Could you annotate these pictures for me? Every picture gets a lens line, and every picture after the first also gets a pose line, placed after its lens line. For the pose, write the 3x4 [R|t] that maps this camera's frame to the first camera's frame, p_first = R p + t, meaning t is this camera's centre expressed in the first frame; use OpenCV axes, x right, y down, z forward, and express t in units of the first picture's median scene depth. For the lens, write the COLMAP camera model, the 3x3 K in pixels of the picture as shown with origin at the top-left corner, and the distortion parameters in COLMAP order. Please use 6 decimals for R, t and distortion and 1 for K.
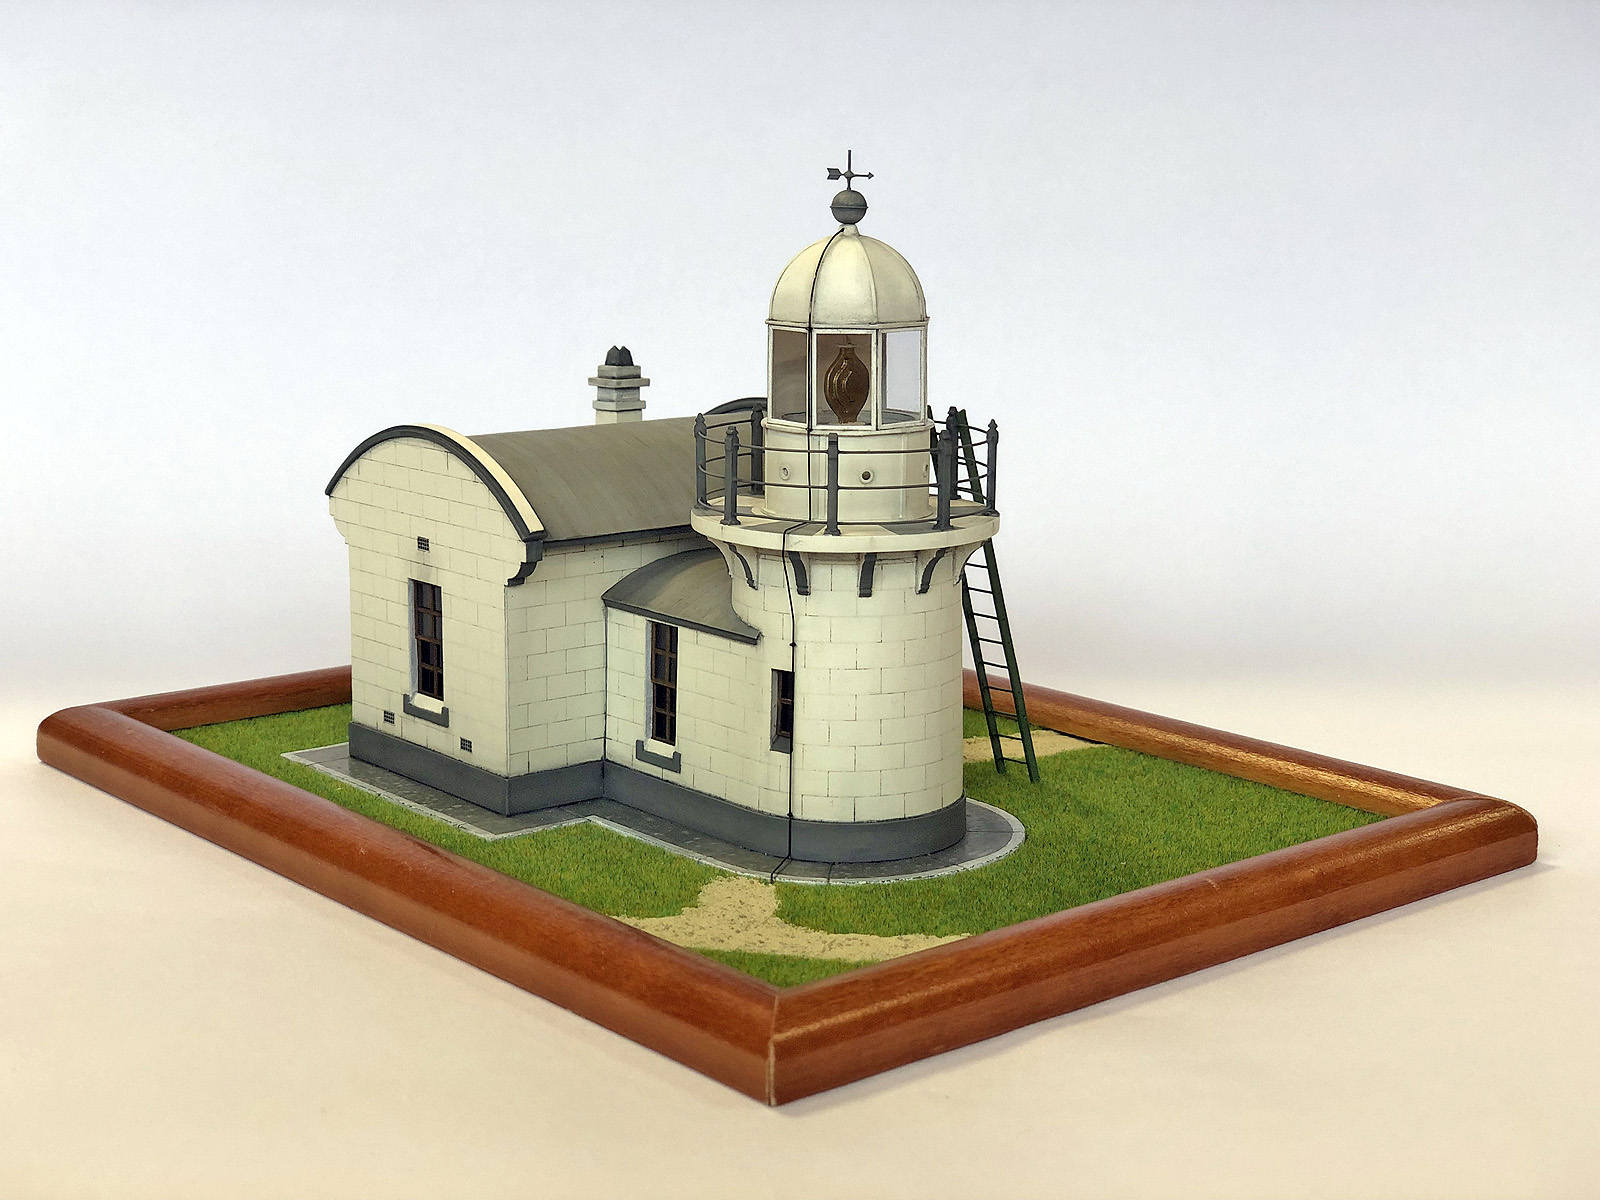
lens RADIAL K [[2452.2, 0, 800.0], [0, 2452.2, 600.0], [0, 0, 1]] dist [-0.178796, 1.407316]
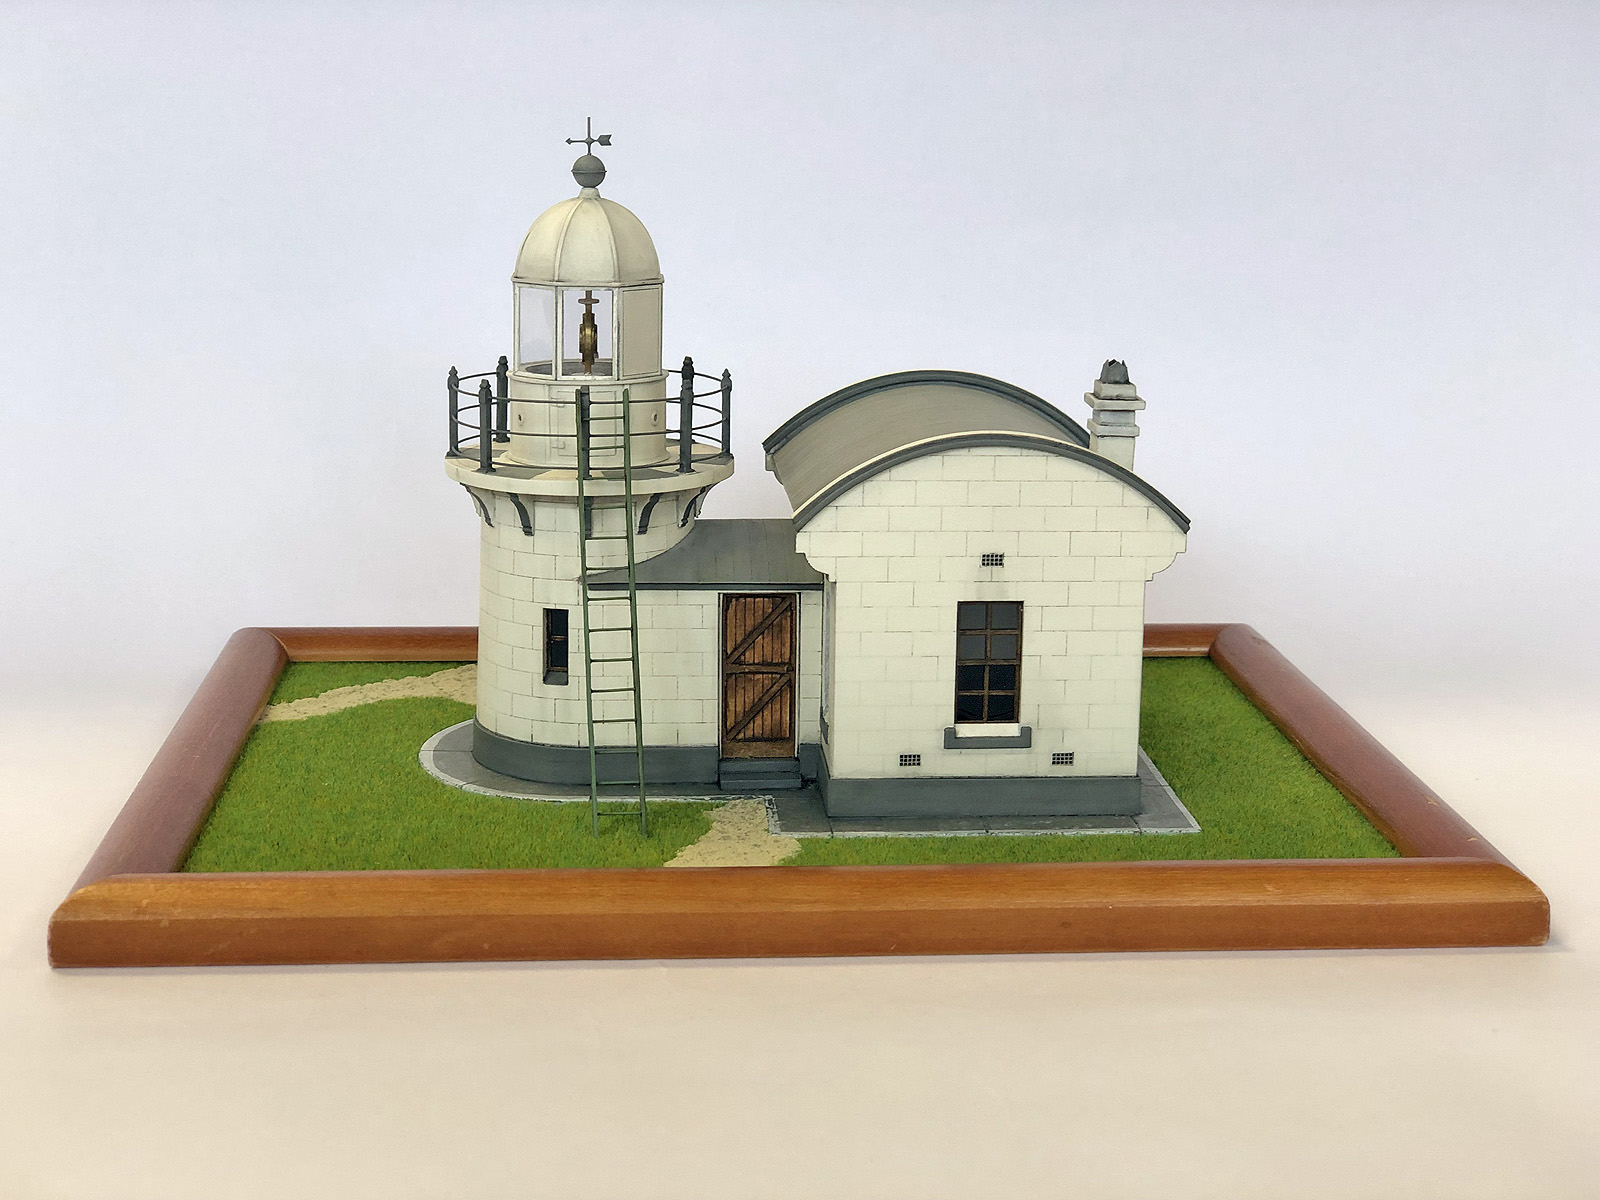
lens RADIAL K [[2452.2, 0, 800.0], [0, 2452.2, 600.0], [0, 0, 1]] dist [-0.178796, 1.407316]
pose [[0.594041, -0.177450, 0.784619, -0.959903], [0.145997, 0.982951, 0.111769, -0.126529], [-0.791075, 0.048157, 0.609821, 0.507095]]
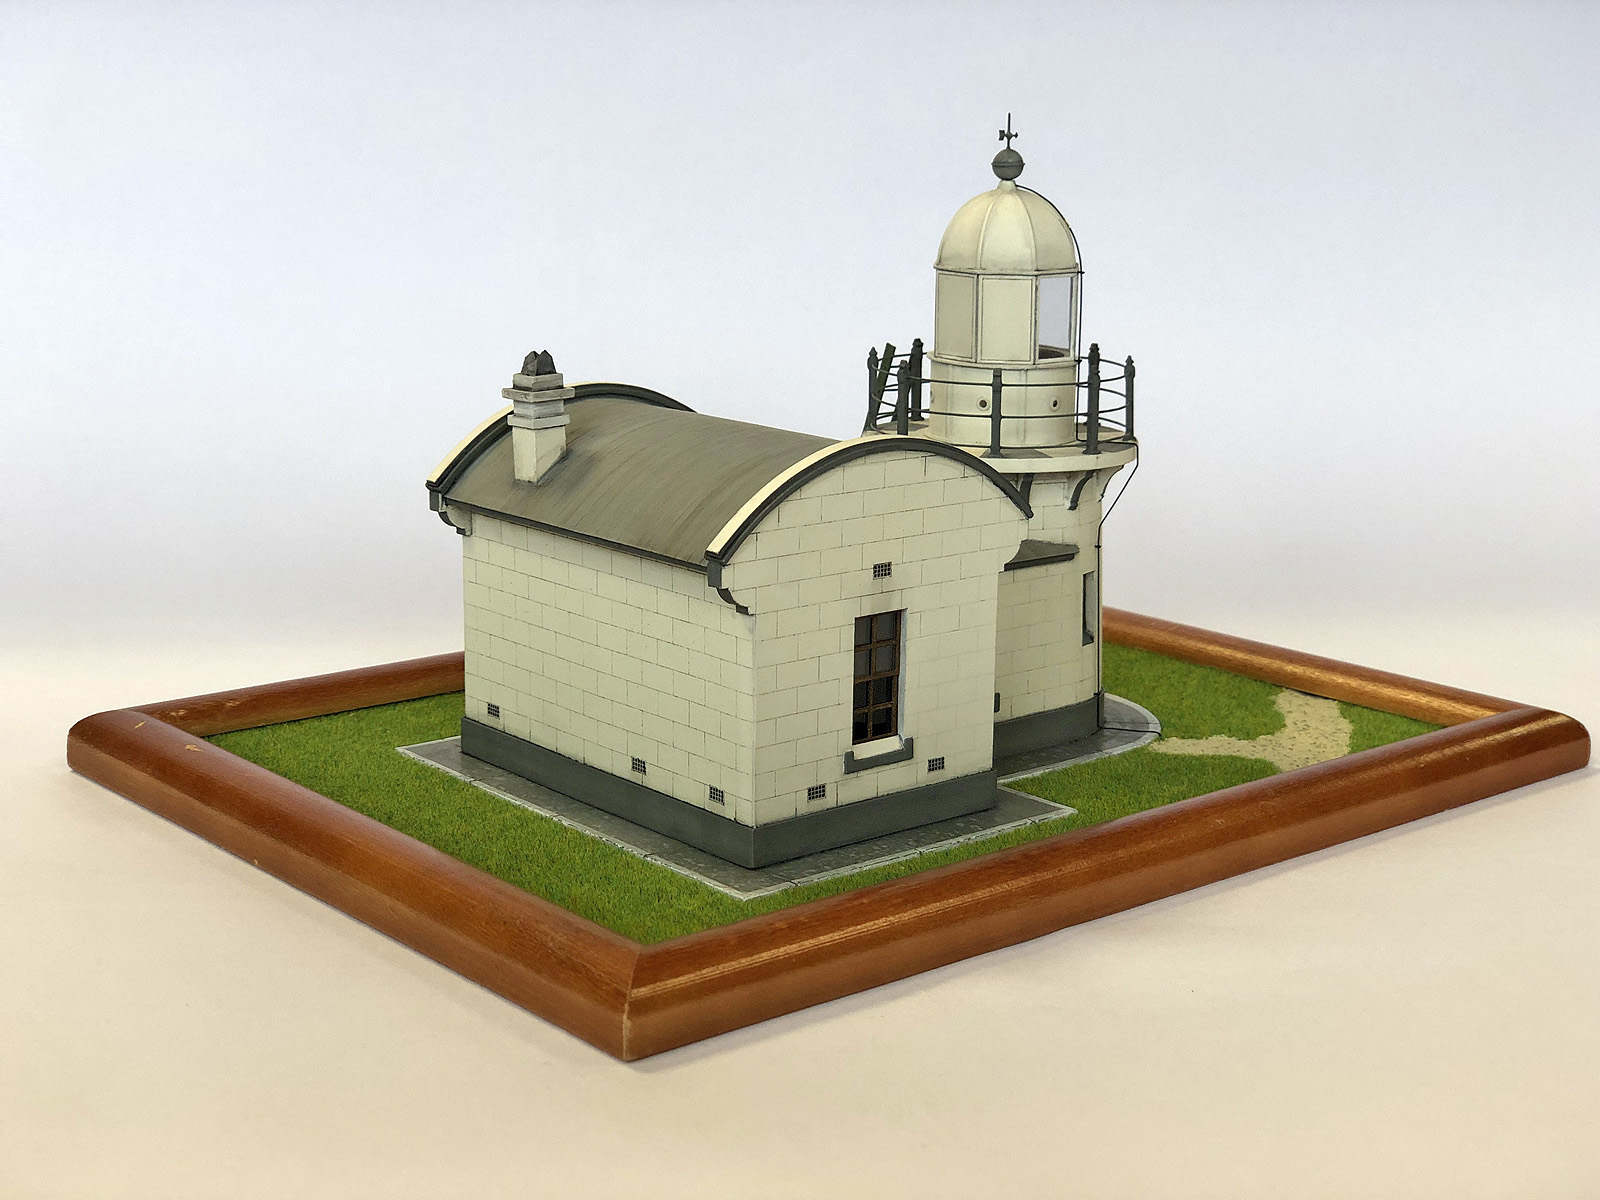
lens RADIAL K [[2452.2, 0, 800.0], [0, 2452.2, 600.0], [0, 0, 1]] dist [-0.178796, 1.407316]
pose [[0.007493, -0.226485, 0.973986, -1.057888], [0.175239, 0.959238, 0.221708, -0.222340], [-0.984497, 0.169019, 0.046877, 1.021075]]
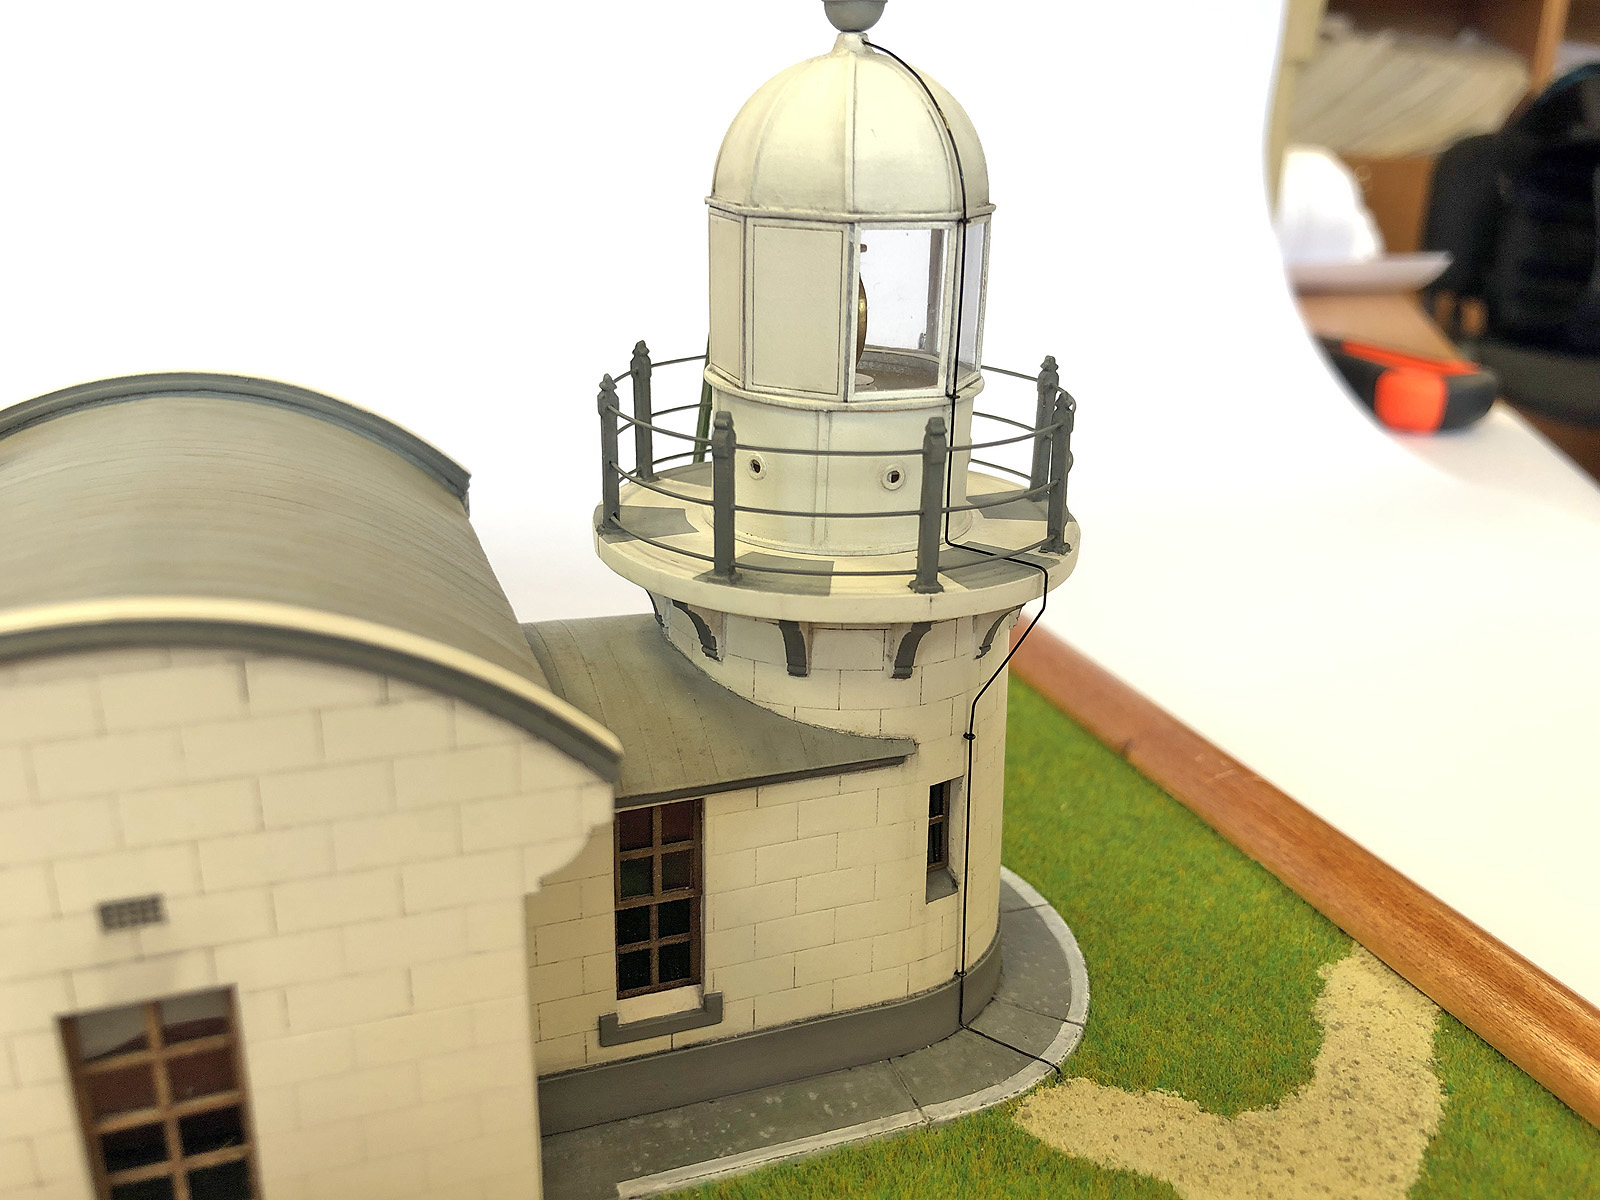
lens RADIAL K [[1359.2, 0, 800.0], [0, 1359.2, 600.0], [0, 0, 1]] dist [-0.009178, 0.007741]
pose [[0.344839, -0.329276, 0.879013, -0.294764], [0.154407, 0.943595, 0.292894, -0.116986], [-0.925875, 0.034725, 0.376231, 0.851665]]
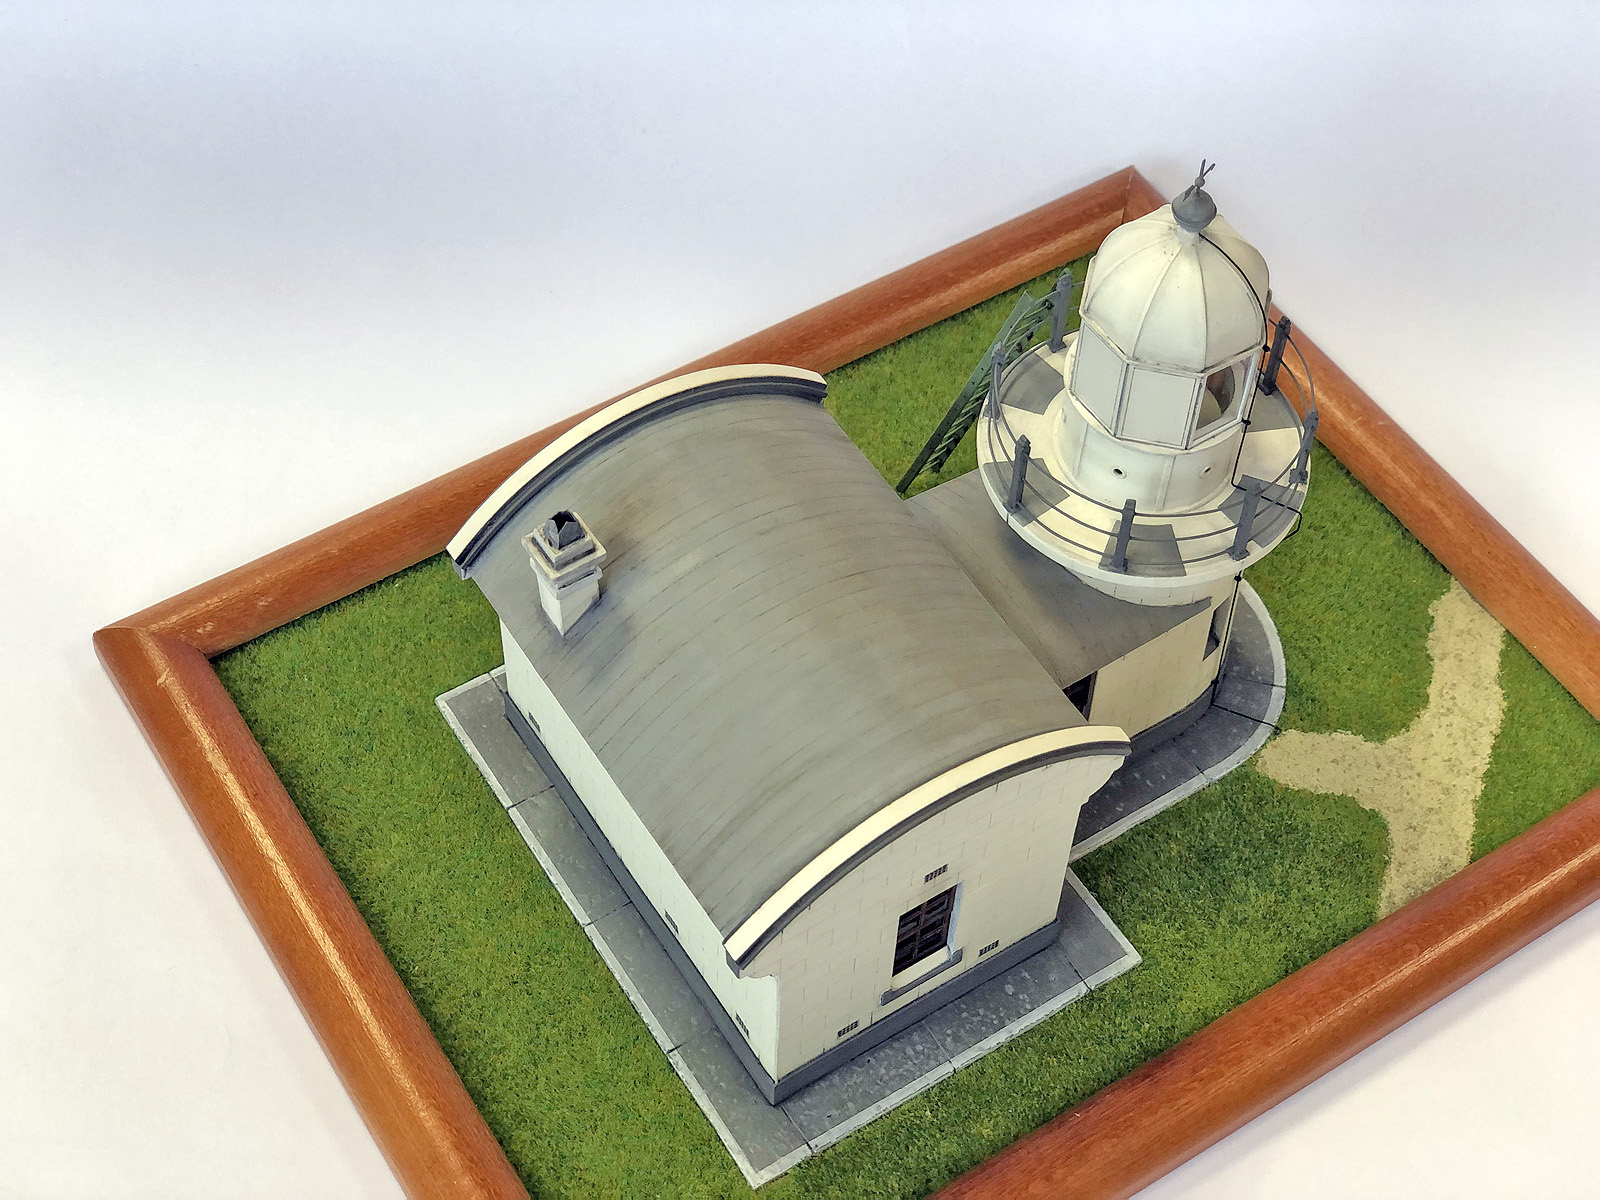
lens RADIAL K [[2452.9, 0, 800.0], [0, 2452.9, 600.0], [0, 0, 1]] dist [0.013089, -0.052531]
pose [[0.135624, -0.798390, 0.586668, -0.572479], [0.159285, 0.602007, 0.782442, -0.726051], [-0.977872, -0.012671, 0.208818, 0.906708]]
